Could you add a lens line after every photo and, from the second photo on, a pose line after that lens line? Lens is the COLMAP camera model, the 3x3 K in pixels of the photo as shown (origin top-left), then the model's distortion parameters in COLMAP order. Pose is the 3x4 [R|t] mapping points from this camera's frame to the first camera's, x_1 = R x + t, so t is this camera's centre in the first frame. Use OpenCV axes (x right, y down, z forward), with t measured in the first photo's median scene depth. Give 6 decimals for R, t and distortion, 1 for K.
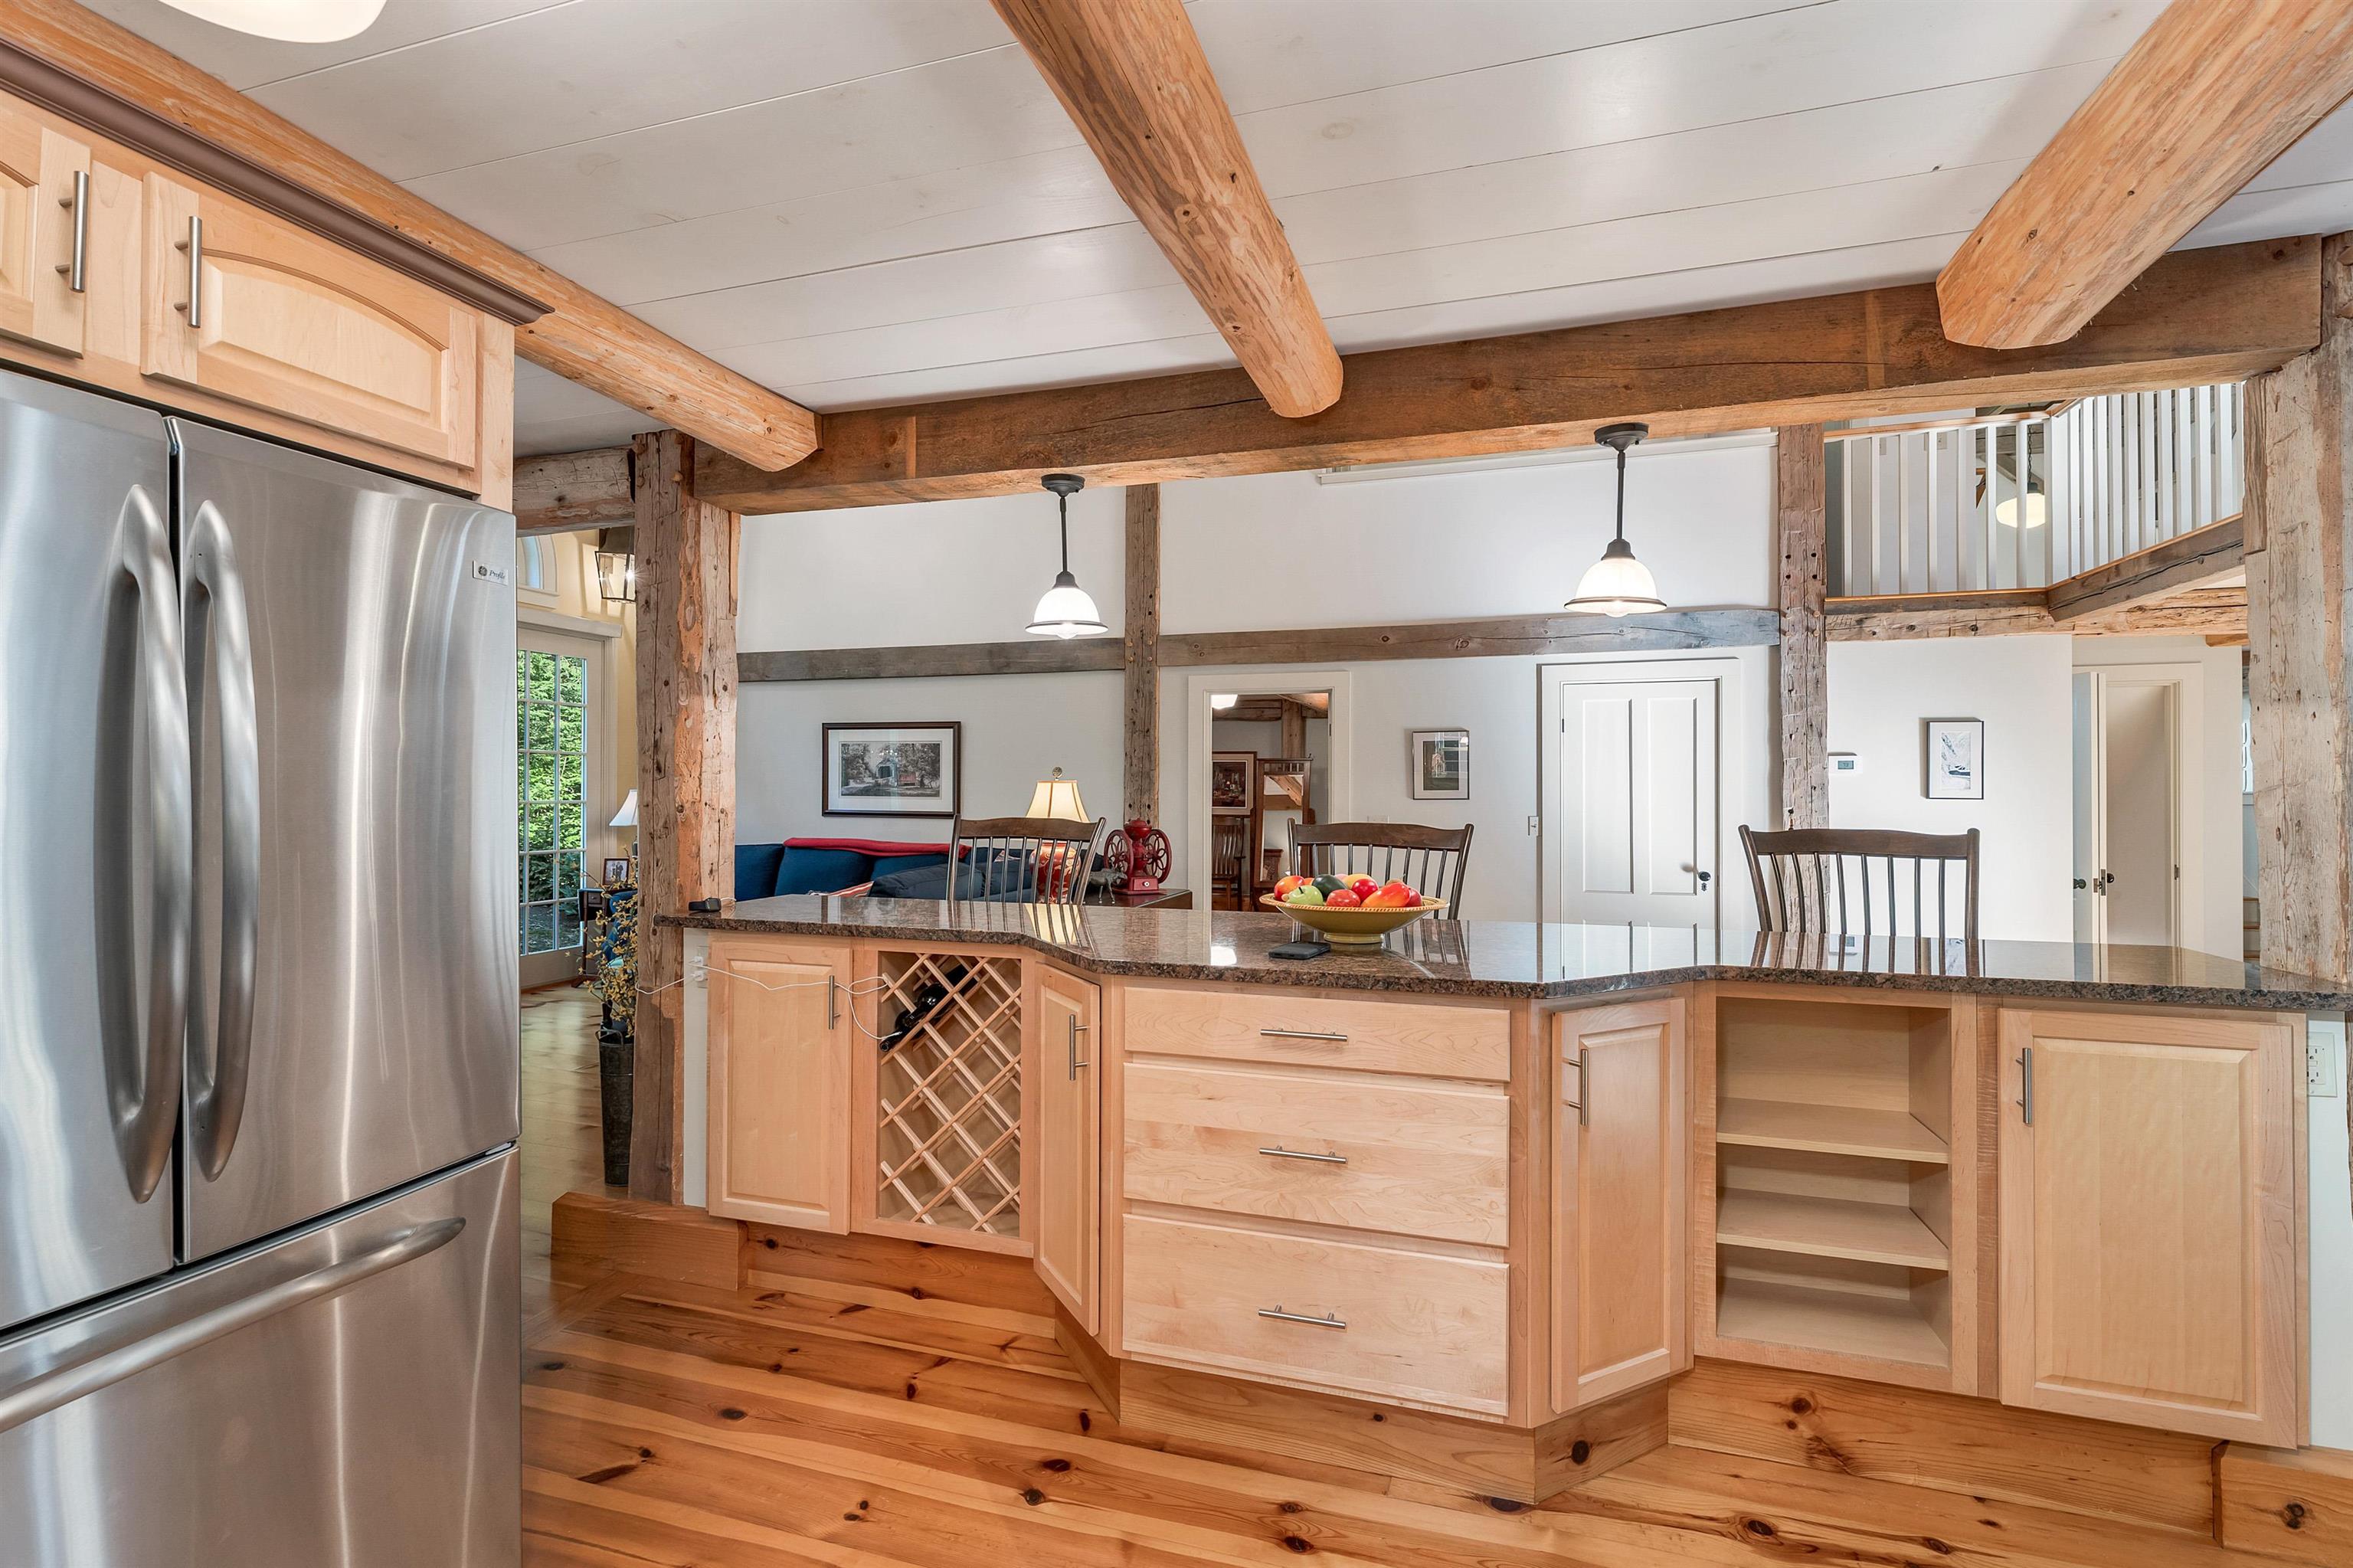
lens RADIAL K [[1022.6, 0, 1161.7], [0, 1022.6, 784.4], [0, 0, 1]] dist [0.007262, -0.000236]
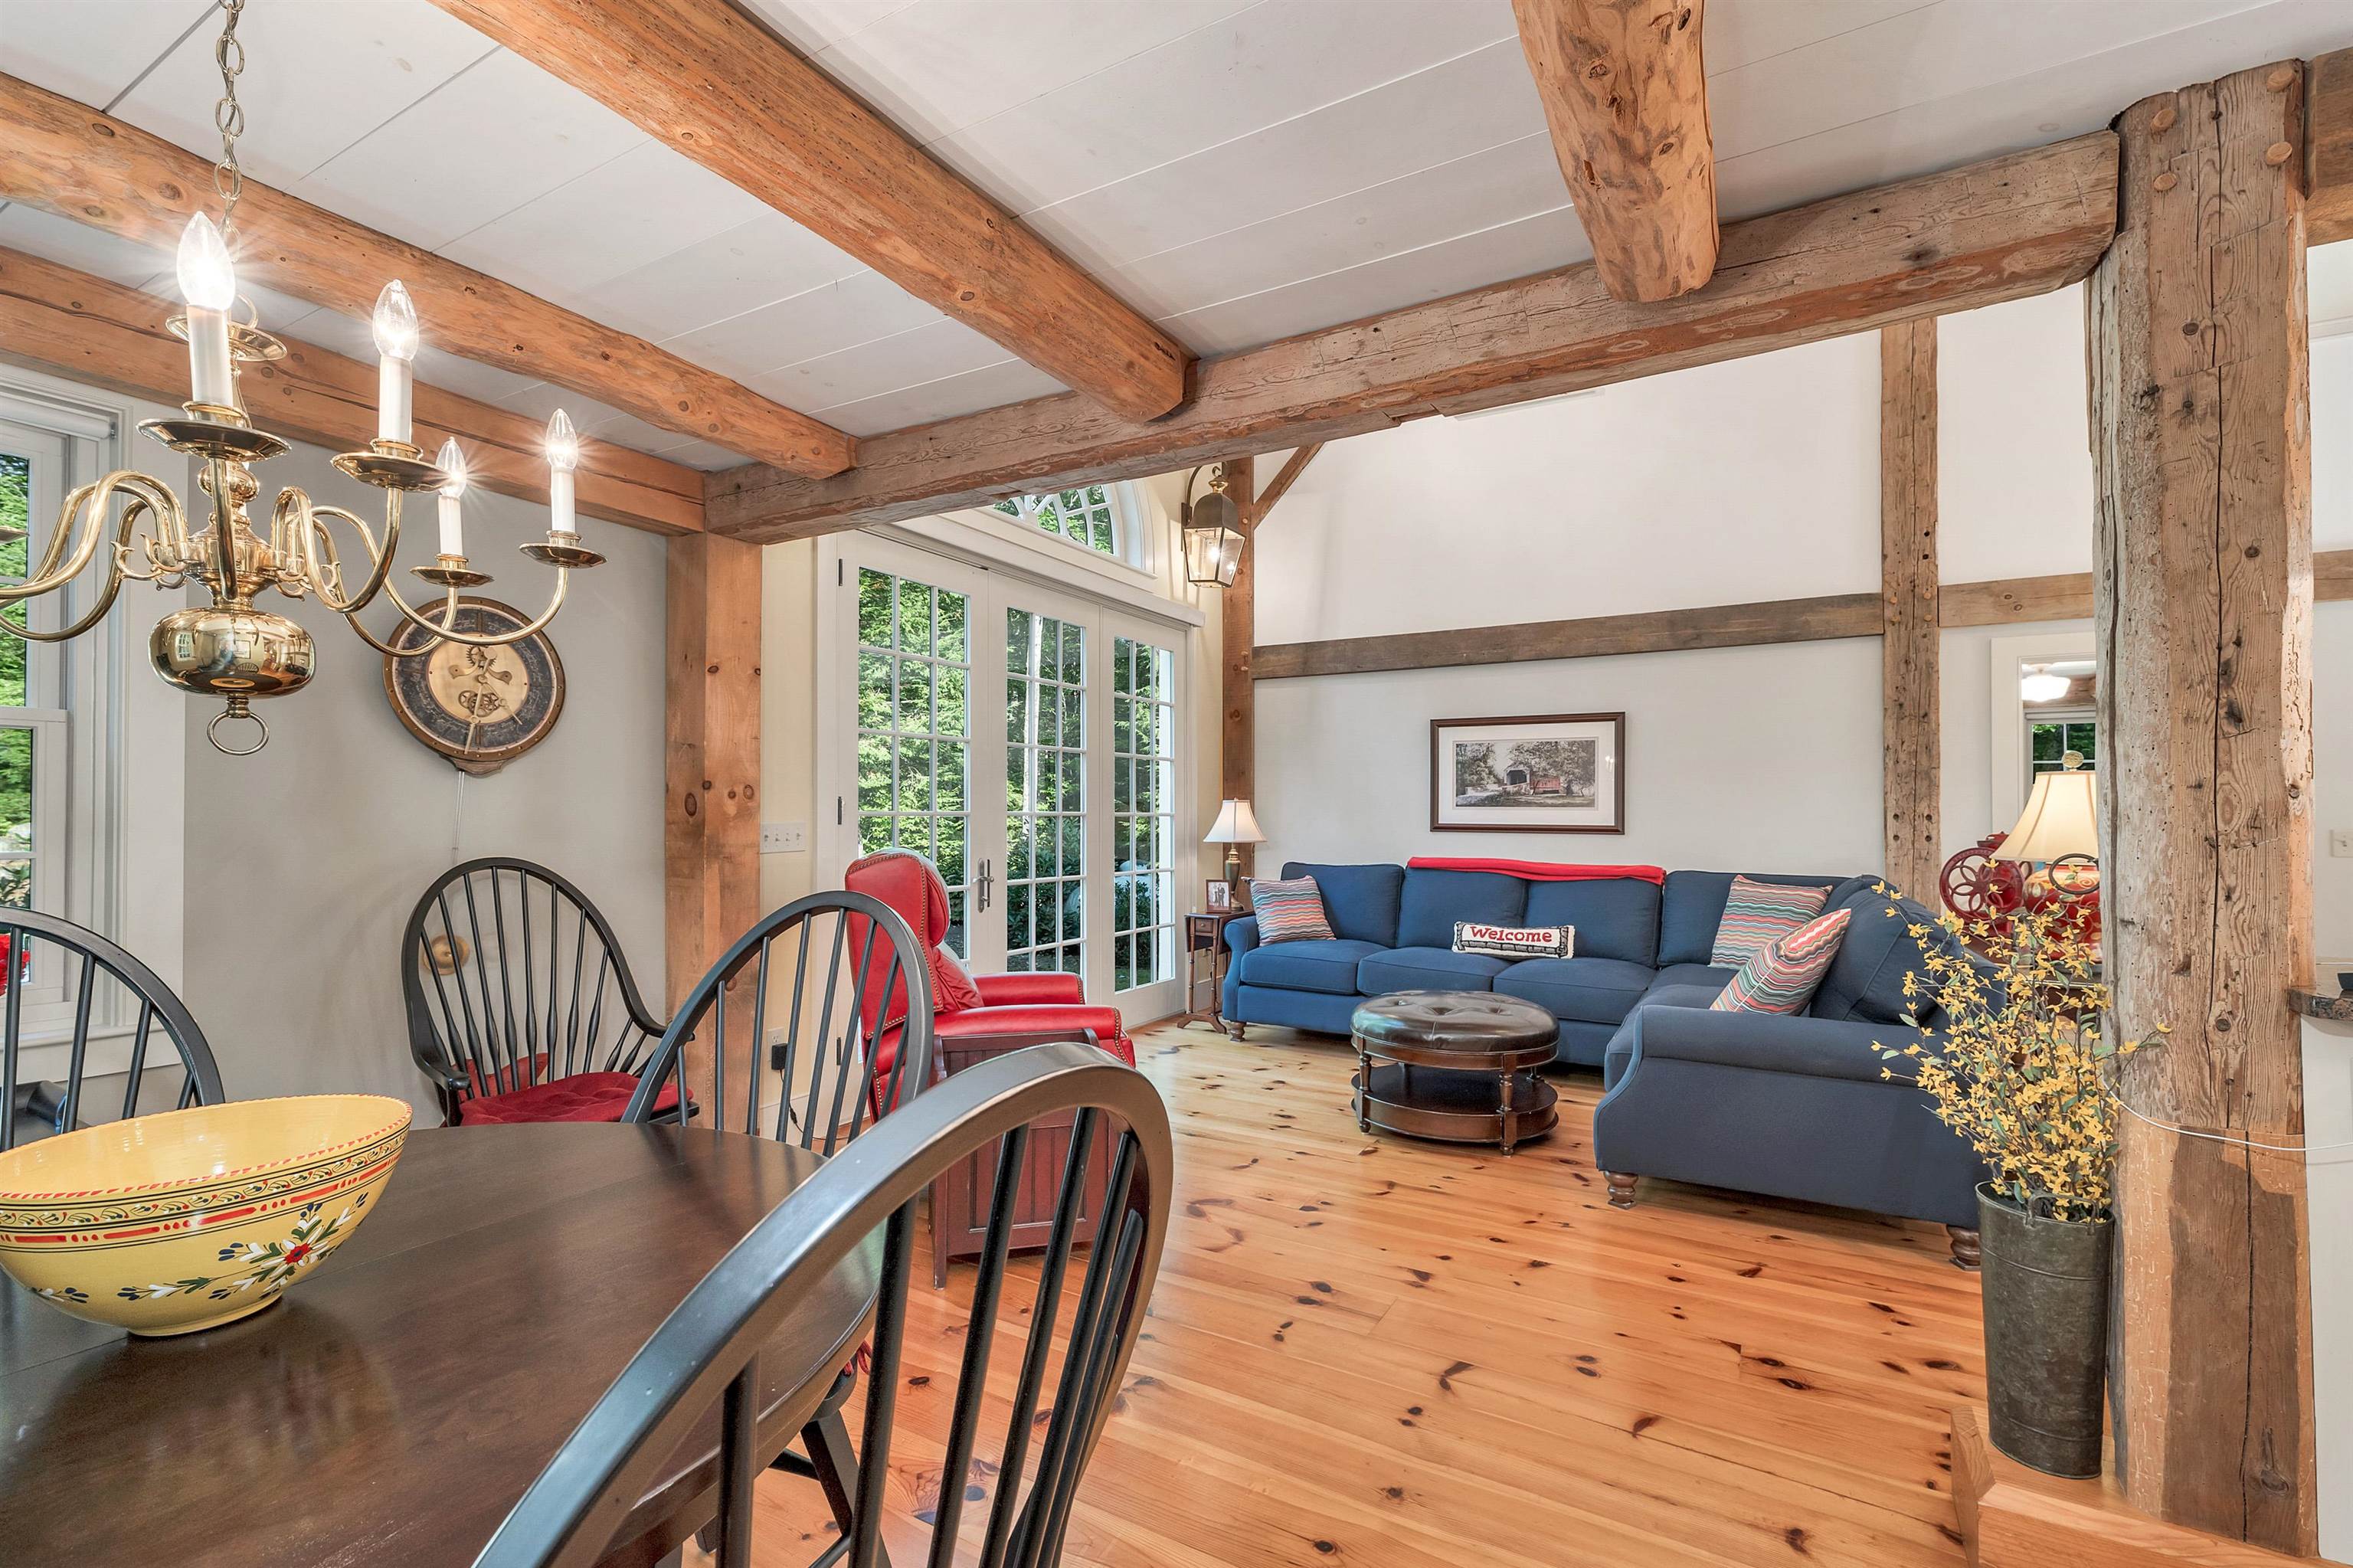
lens RADIAL K [[1022.6, 0, 1157.0], [0, 1022.6, 796.9], [0, 0, 1]] dist [0.007262, -0.000236]
pose [[0.971096, -0.007071, -0.238585, -0.357158], [0.004424, 0.999923, -0.011629, 0.011962], [0.238649, 0.010237, 0.971052, 0.141556]]
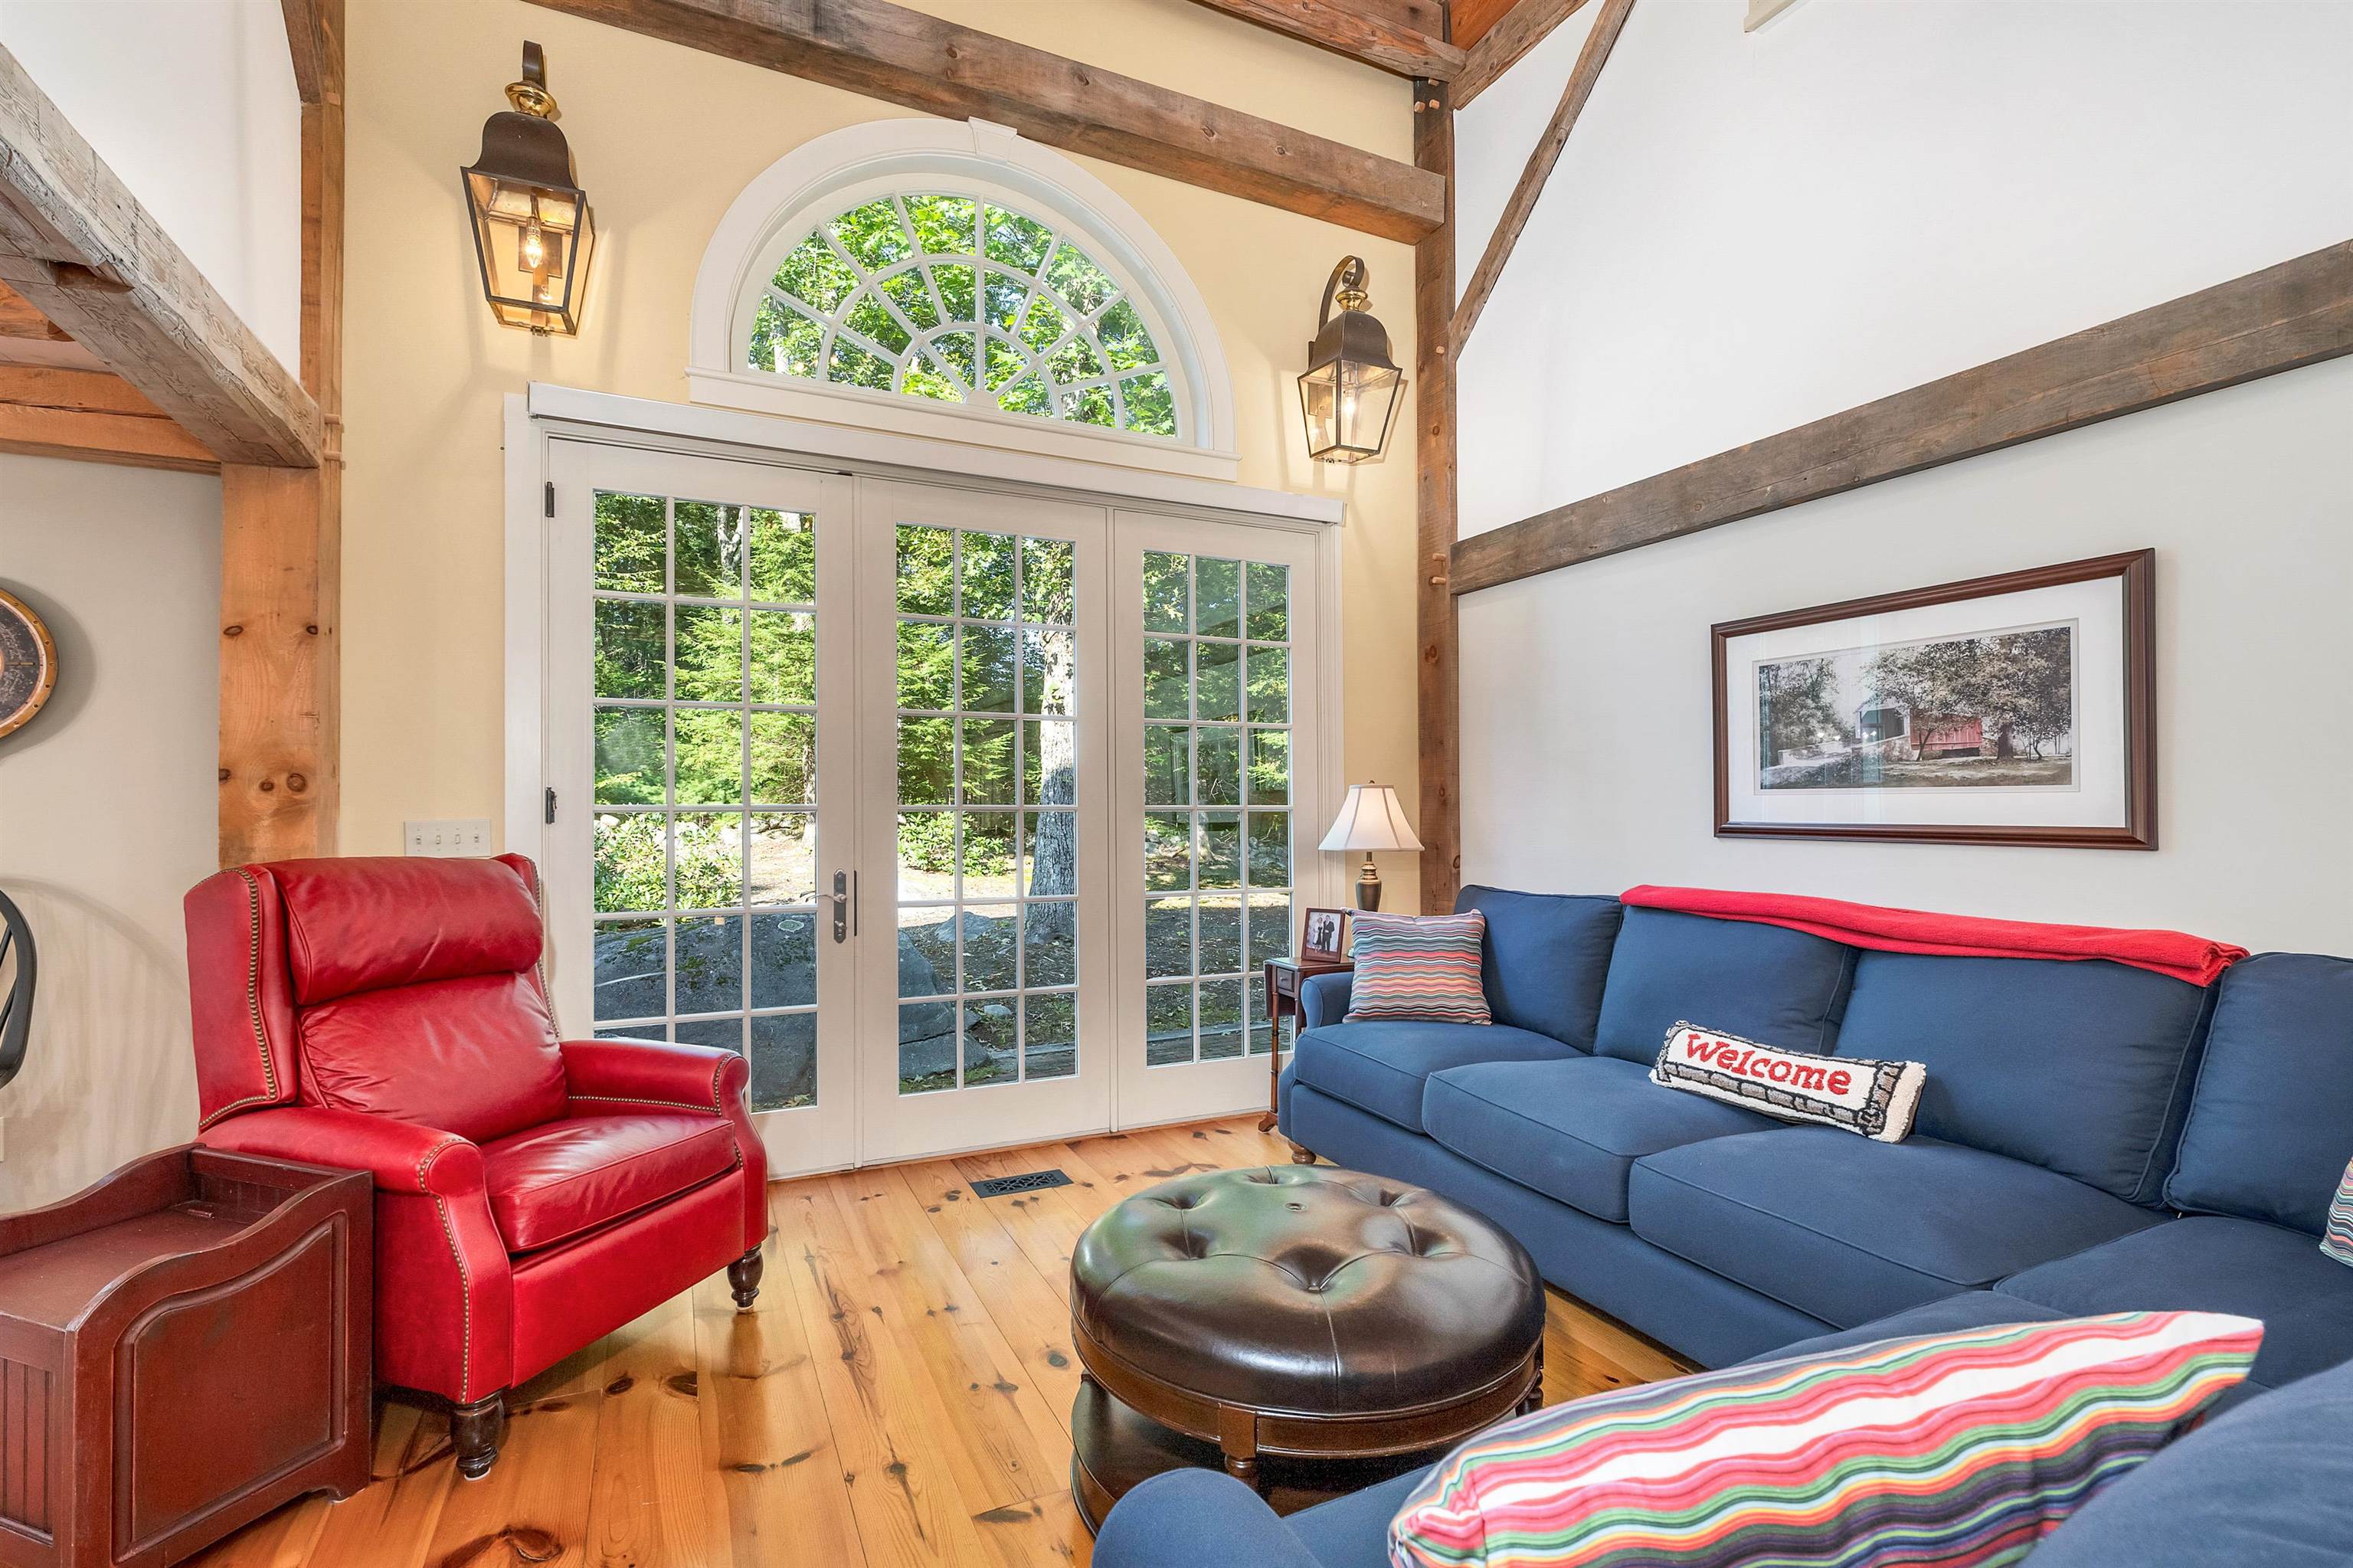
lens RADIAL K [[1022.6, 0, 1188.0], [0, 1022.6, 792.5], [0, 0, 1]] dist [0.007262, -0.000236]
pose [[0.659918, -0.020797, -0.751050, -0.154134], [0.011577, 0.999780, -0.017513, 0.017529], [0.751249, 0.002862, 0.660013, 0.552718]]
